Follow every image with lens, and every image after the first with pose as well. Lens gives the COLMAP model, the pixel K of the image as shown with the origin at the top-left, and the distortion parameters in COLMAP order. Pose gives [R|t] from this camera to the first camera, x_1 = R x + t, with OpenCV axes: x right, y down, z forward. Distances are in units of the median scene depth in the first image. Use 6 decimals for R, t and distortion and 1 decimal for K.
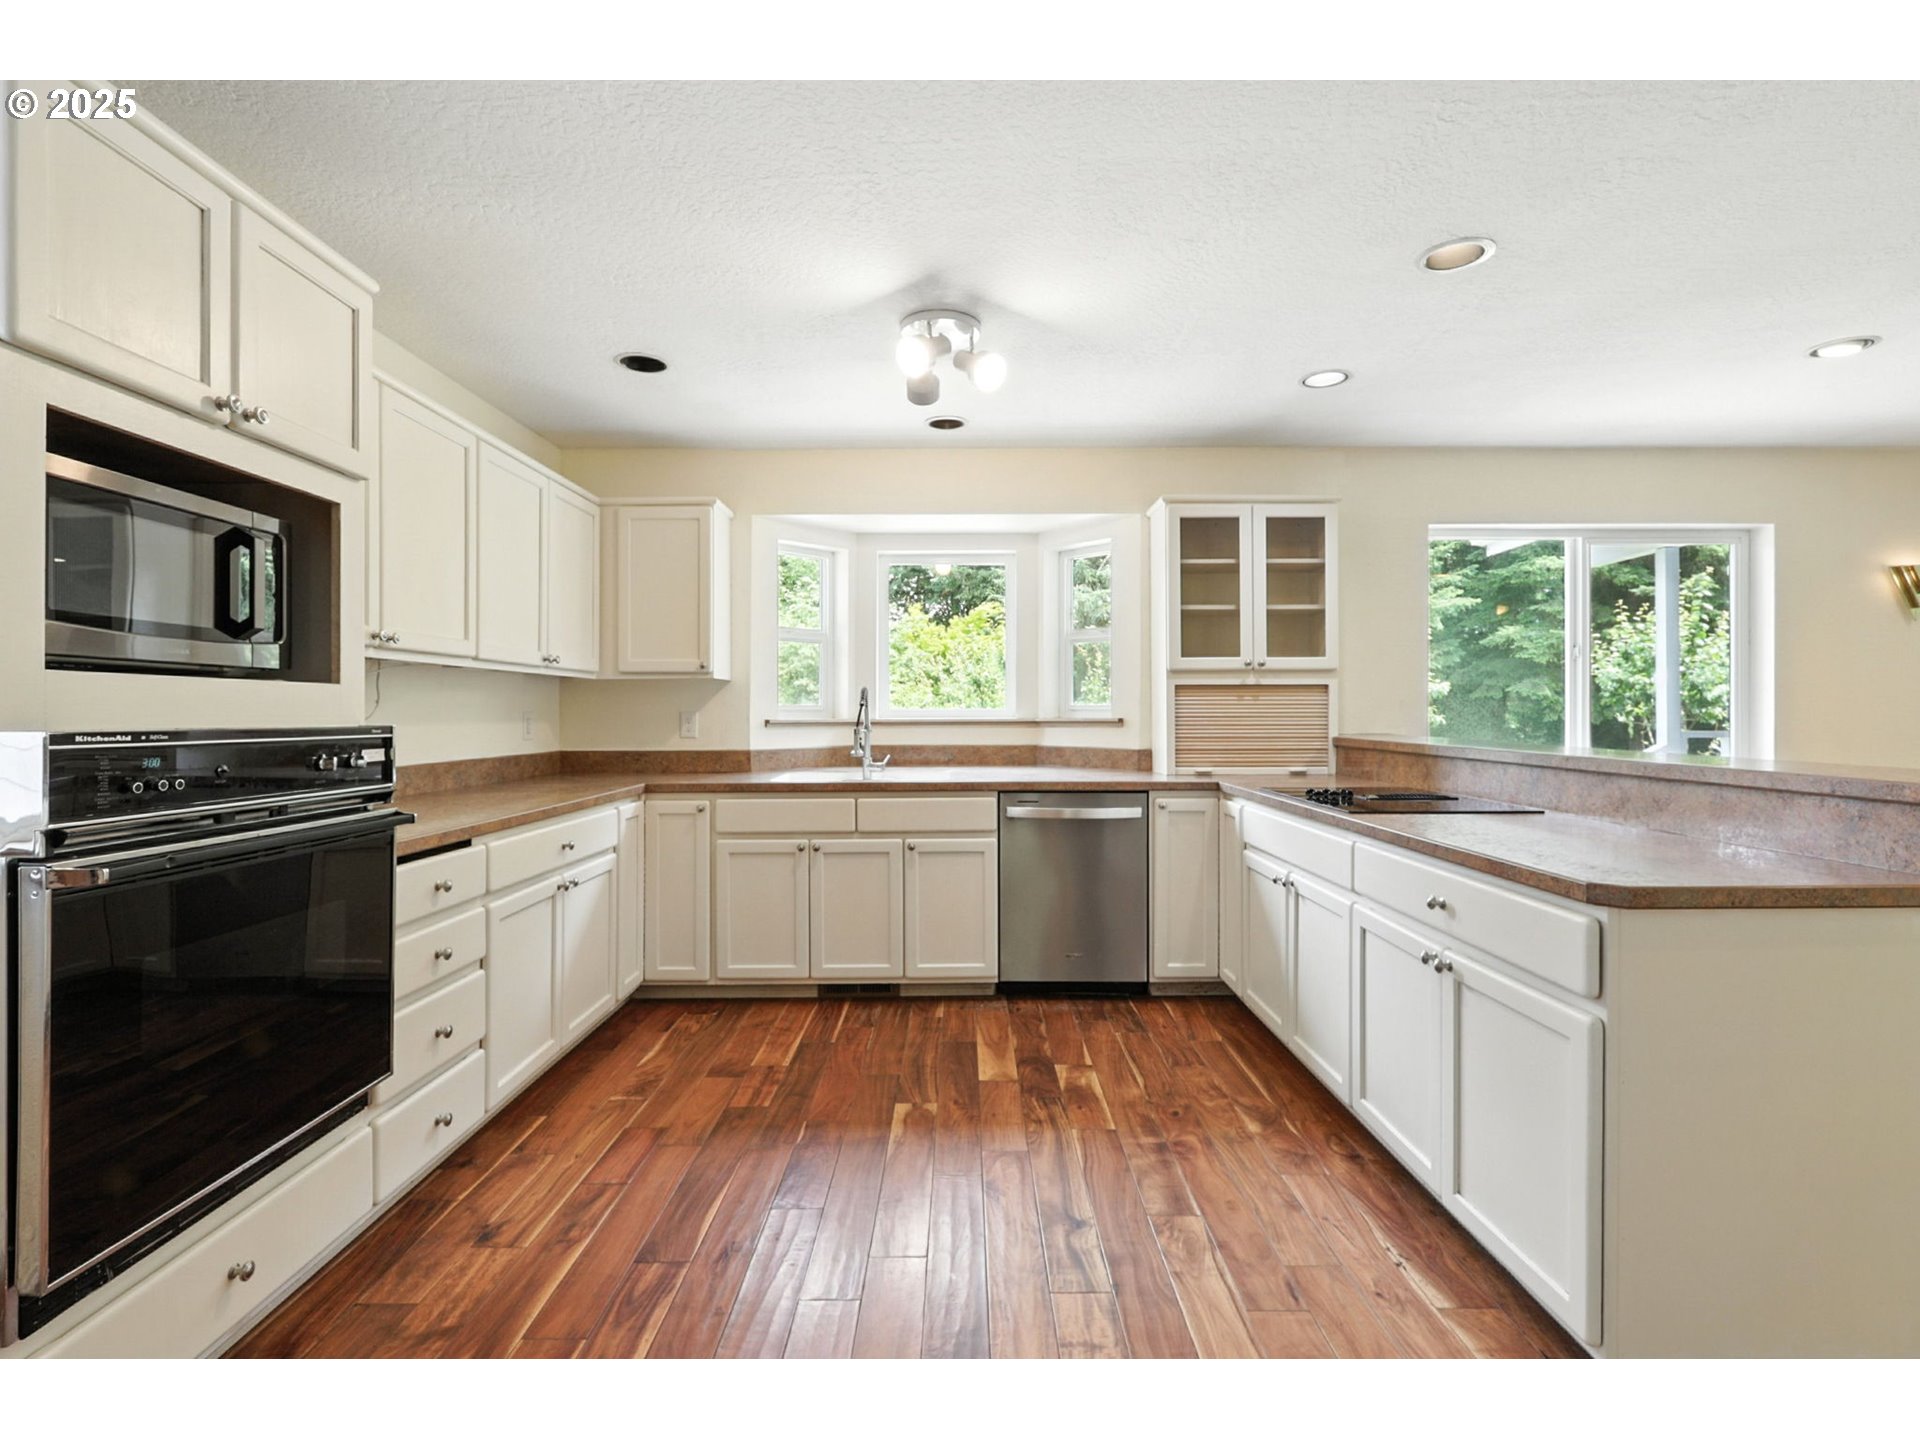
lens RADIAL K [[894.1, 0, 964.2], [0, 894.1, 712.5], [0, 0, 1]] dist [-0.000847, 0.000108]
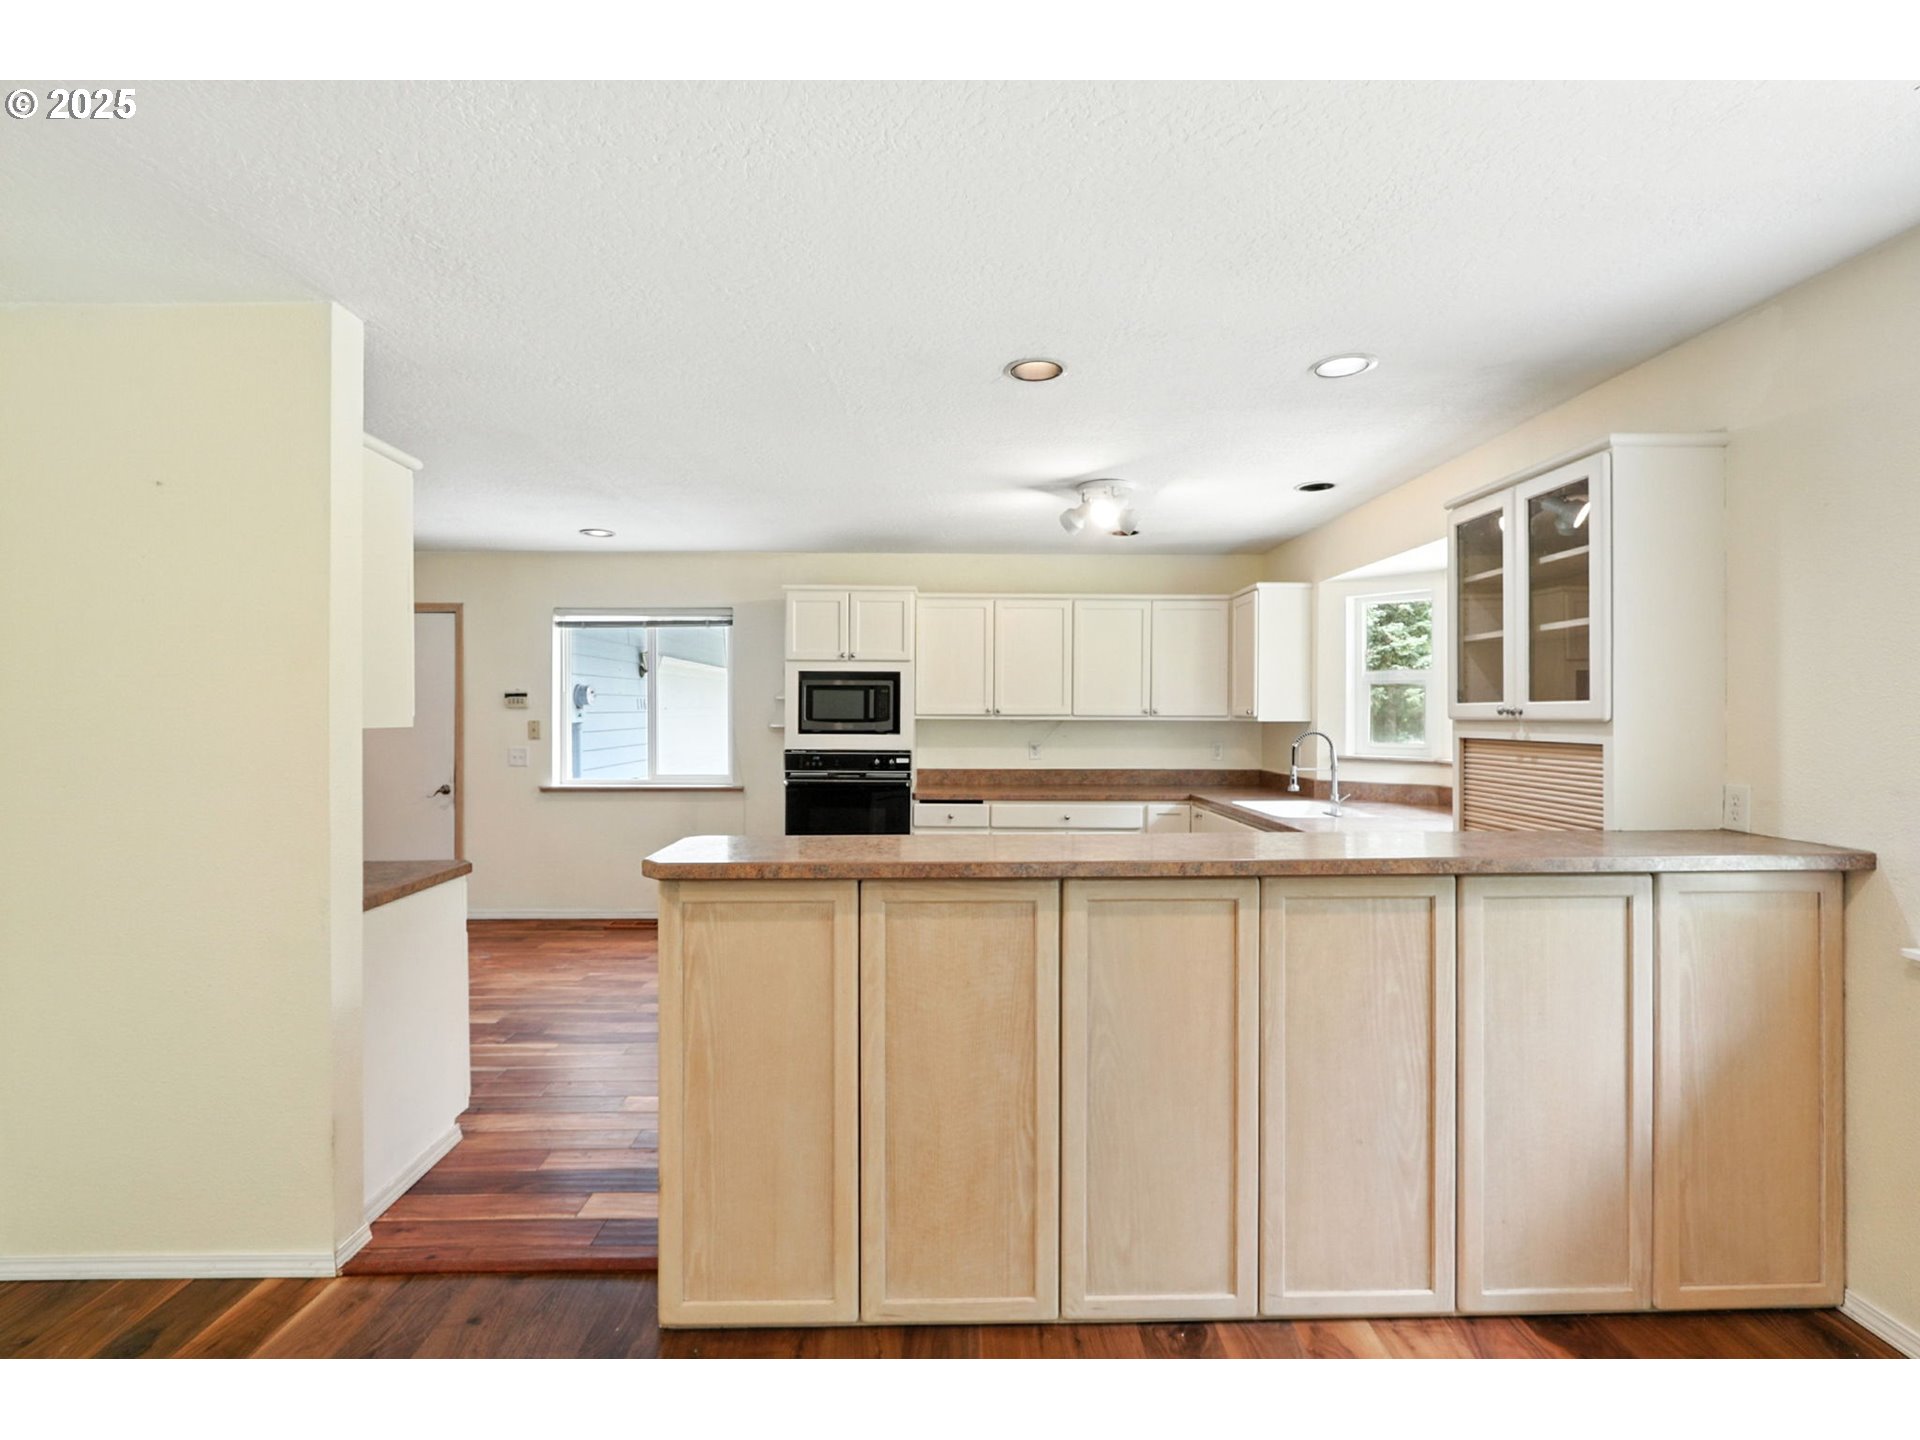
lens RADIAL K [[894.1, 0, 964.2], [0, 894.1, 712.5], [0, 0, 1]] dist [-0.000847, 0.000108]
pose [[0.015518, 0.003975, -0.999872, 1.048184], [-0.003489, 0.999986, 0.003921, -0.056016], [0.999873, 0.003428, 0.015532, 0.564207]]
